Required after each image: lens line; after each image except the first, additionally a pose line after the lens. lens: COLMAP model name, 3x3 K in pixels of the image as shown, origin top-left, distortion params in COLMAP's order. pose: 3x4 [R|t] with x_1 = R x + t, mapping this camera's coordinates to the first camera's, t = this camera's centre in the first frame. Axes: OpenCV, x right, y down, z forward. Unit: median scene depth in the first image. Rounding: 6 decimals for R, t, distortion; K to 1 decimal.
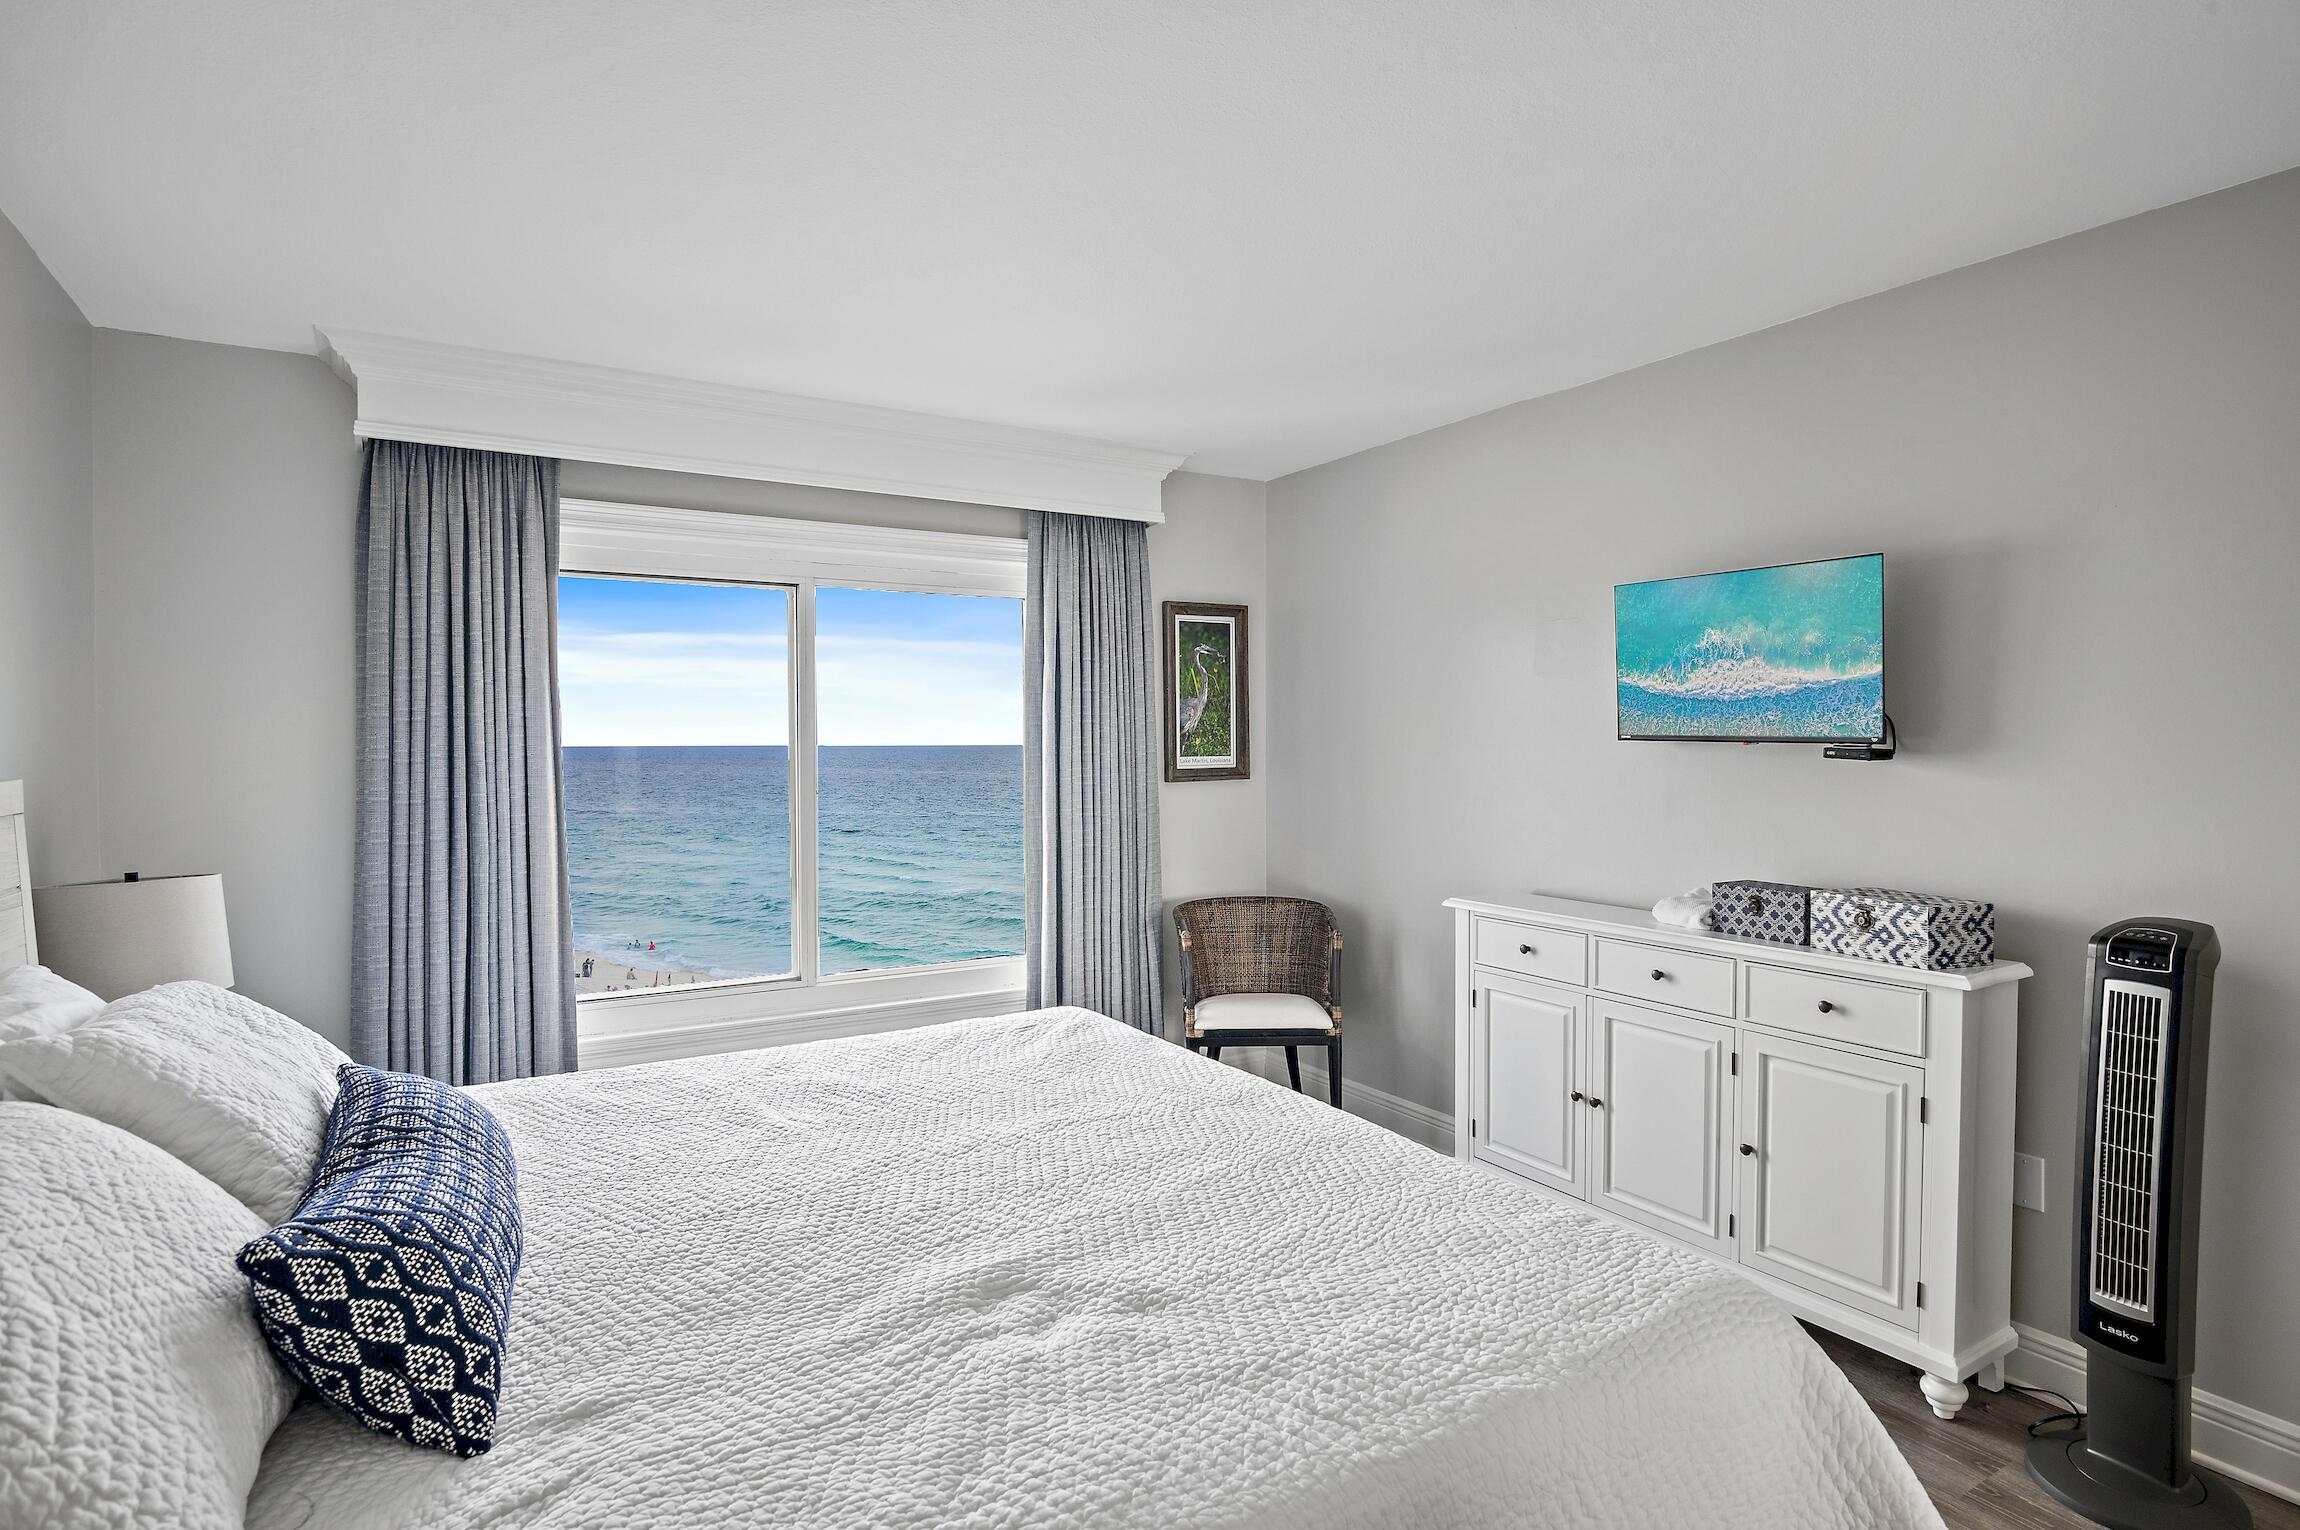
lens RADIAL K [[1159.4, 0, 1150.0], [0, 1159.4, 765.0], [0, 0, 1]] dist [-0.022223, 0.000063]
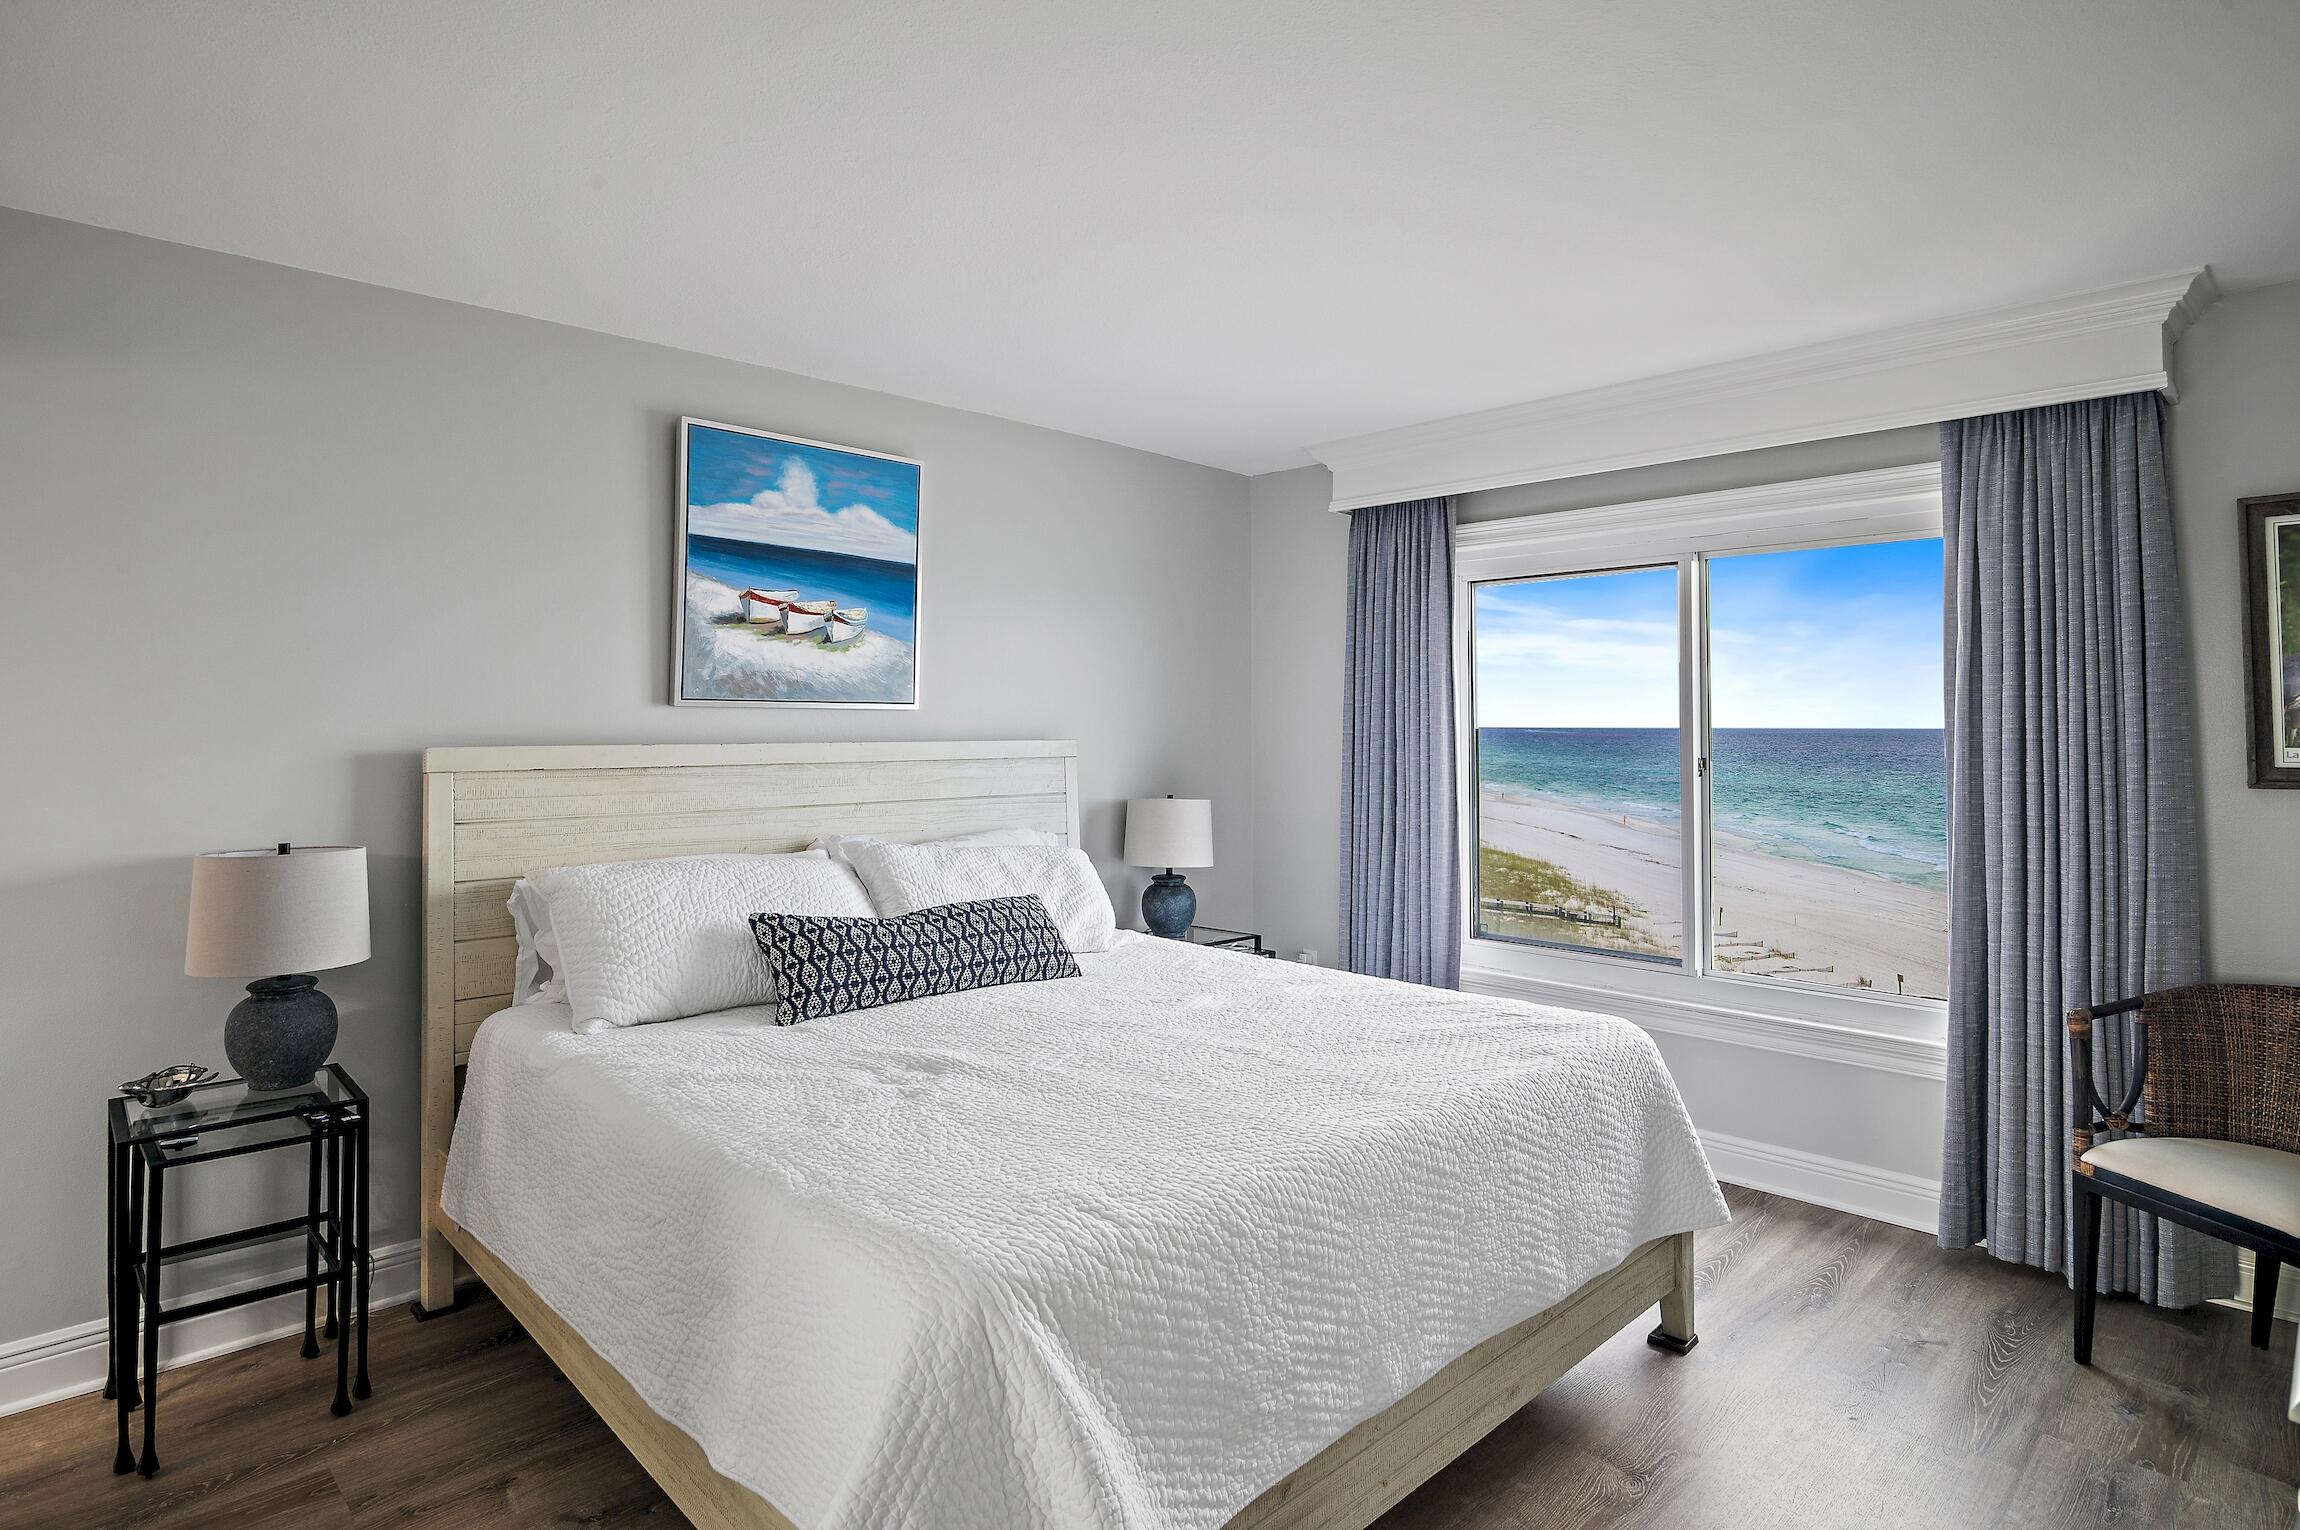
lens RADIAL K [[1159.4, 0, 1150.0], [0, 1159.4, 765.0], [0, 0, 1]] dist [-0.022223, 0.000063]
pose [[0.261878, 0.033584, -0.964517, 0.236103], [-0.019294, 0.999377, 0.029560, -0.002227], [0.964908, 0.010868, 0.262363, 0.139557]]
